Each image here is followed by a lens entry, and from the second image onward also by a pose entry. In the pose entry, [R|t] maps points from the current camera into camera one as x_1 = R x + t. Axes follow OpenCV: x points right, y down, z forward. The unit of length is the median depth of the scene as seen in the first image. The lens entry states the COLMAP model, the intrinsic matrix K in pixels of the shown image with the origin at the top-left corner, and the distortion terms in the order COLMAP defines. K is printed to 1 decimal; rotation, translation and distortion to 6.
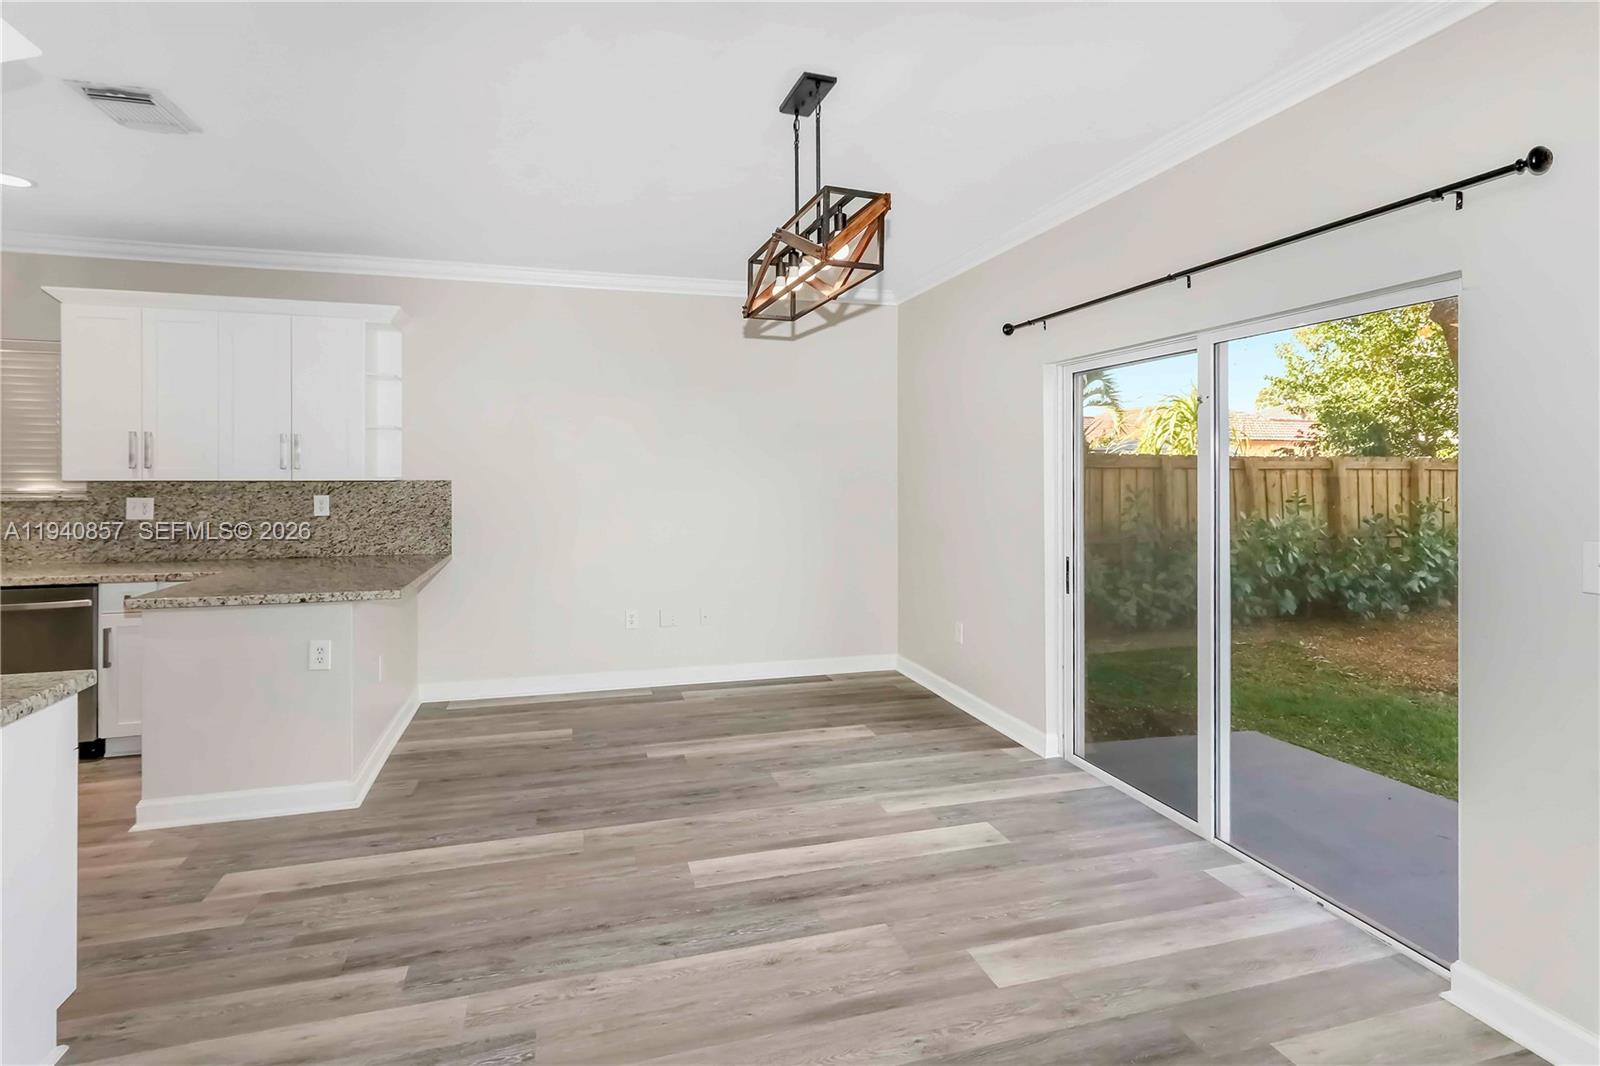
lens RADIAL K [[772.5, 0, 772.8], [0, 772.5, 474.3], [0, 0, 1]] dist [0.001753, 0.000235]
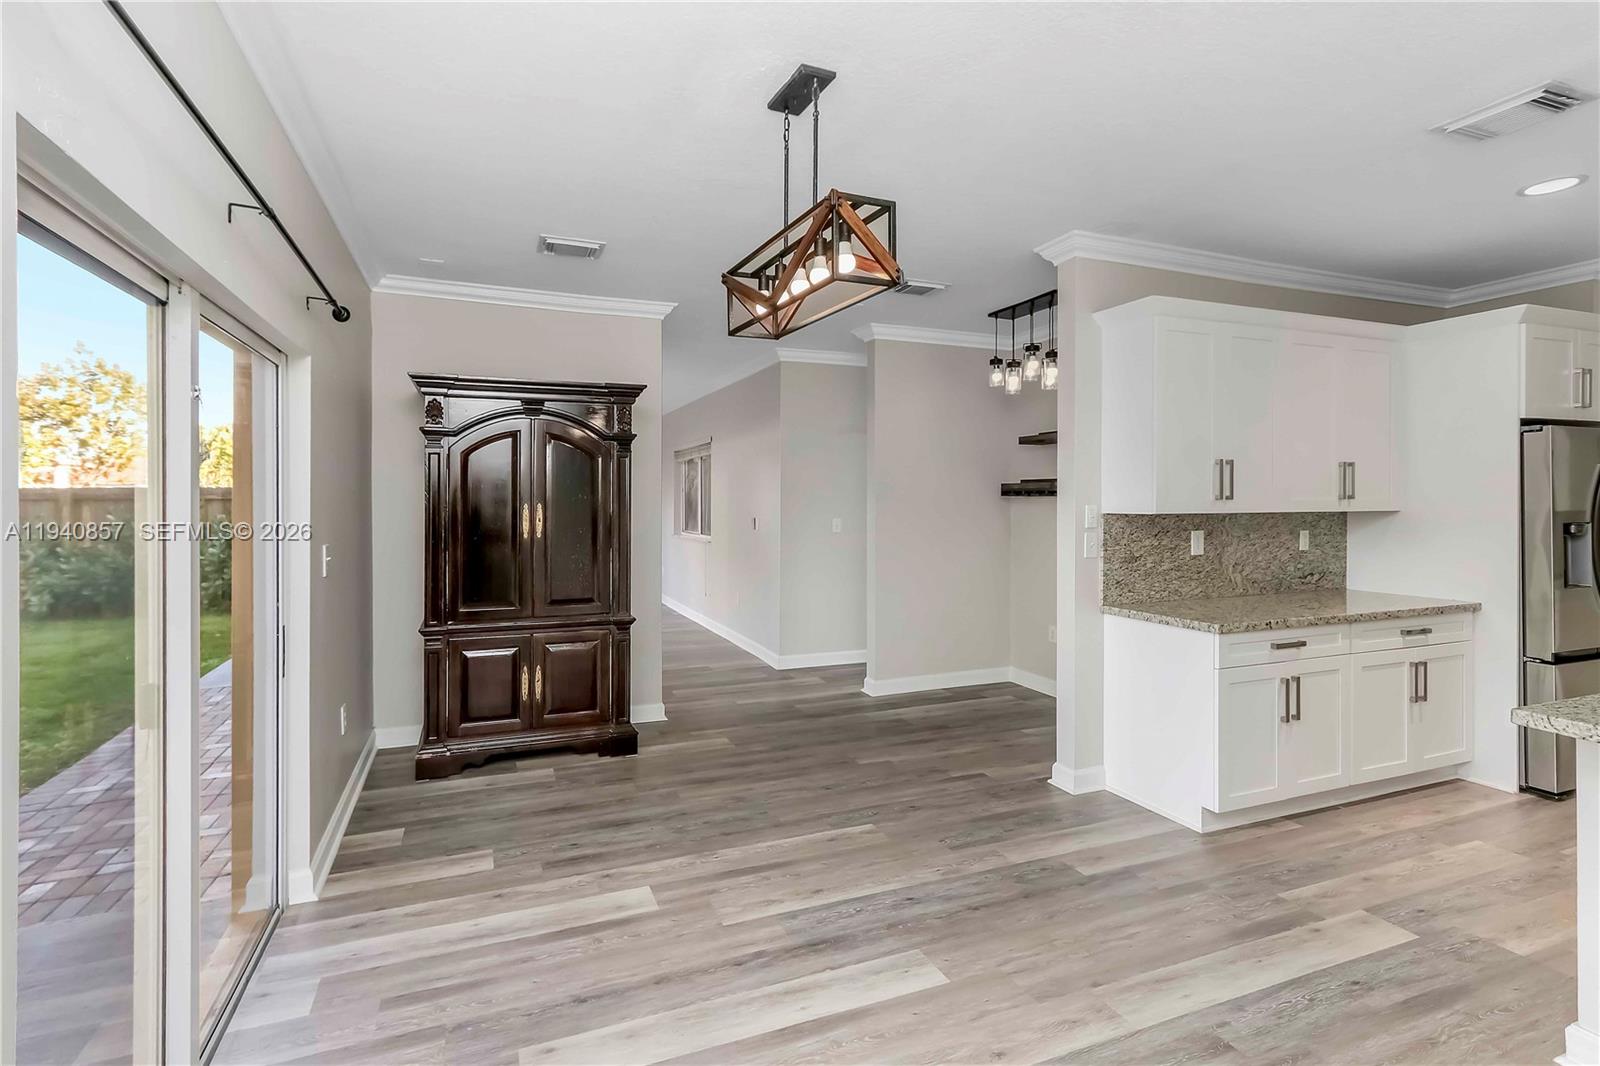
lens RADIAL K [[768.6, 0, 772.2], [0, 768.6, 510.1], [0, 0, 1]] dist [0.006837, 0.000996]
pose [[-0.994753, 0.002393, -0.102282, 0.158413], [0.000765, 0.999872, 0.015954, -0.014630], [0.102307, 0.015792, -0.994628, 1.755337]]
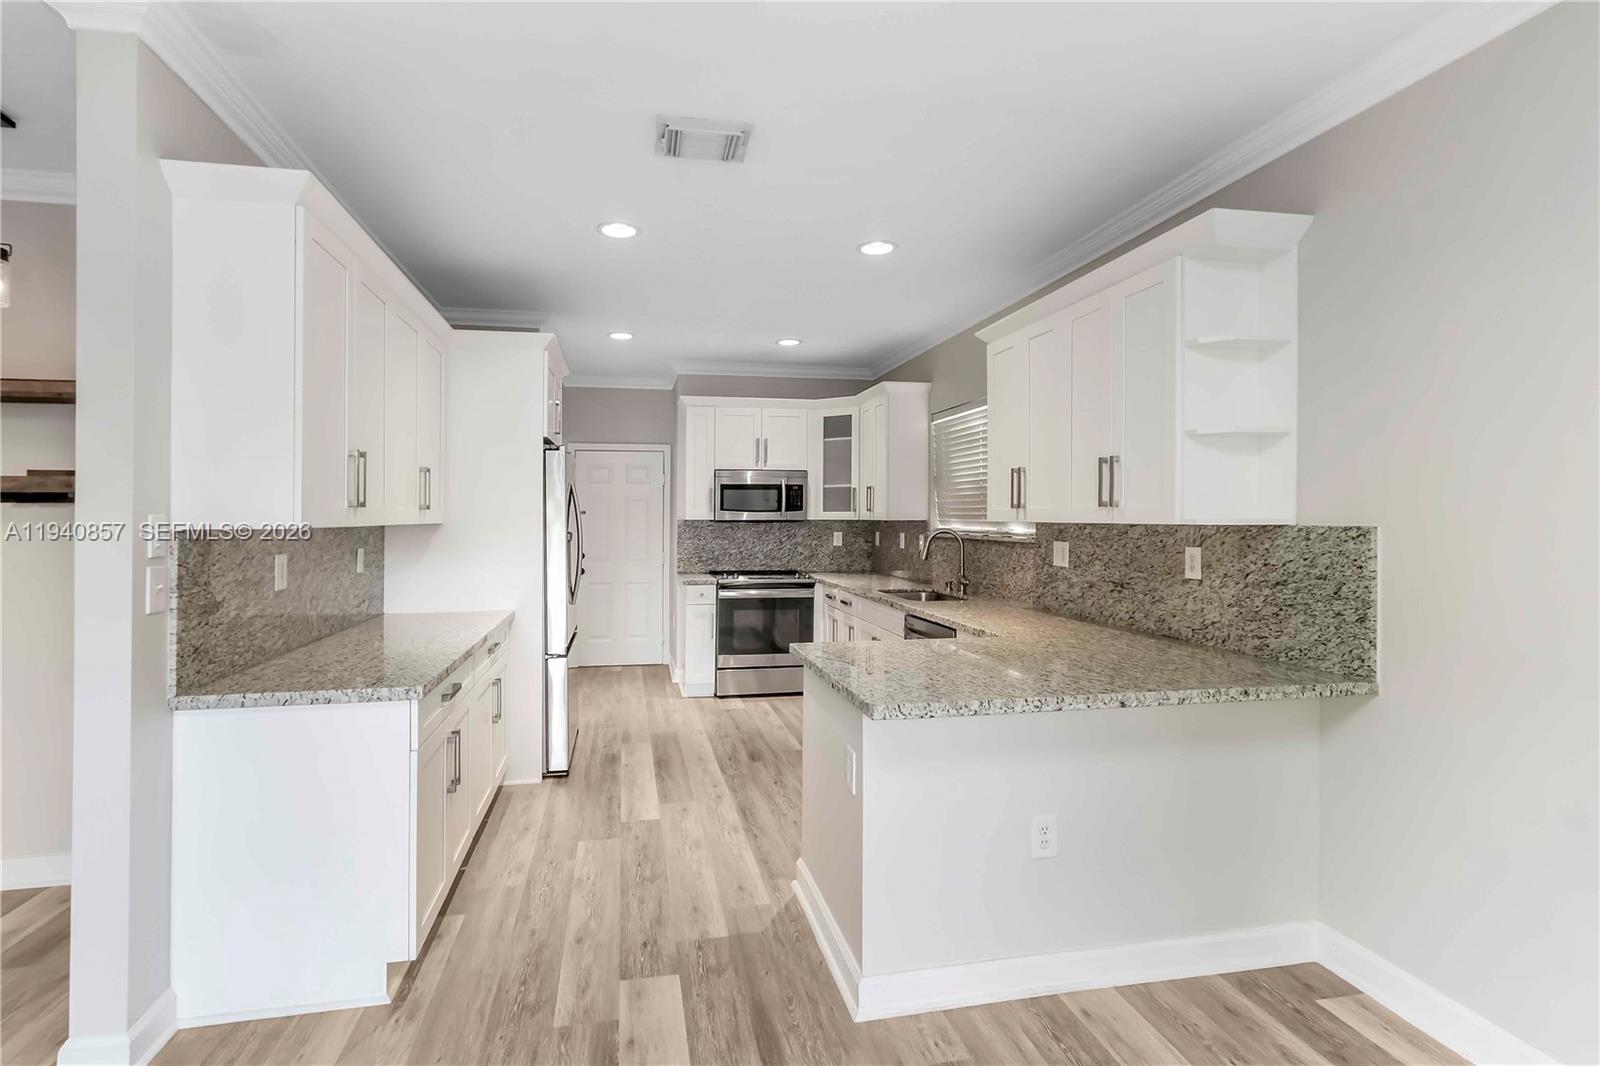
lens RADIAL K [[765.5, 0, 771.3], [0, 765.5, 514.1], [0, 0, 1]] dist [0.006038, 0.000742]
pose [[-0.082867, -0.004579, -0.996550, 0.139609], [0.002416, 0.999986, -0.004796, 0.002465], [0.996558, -0.002805, -0.082854, 1.119359]]
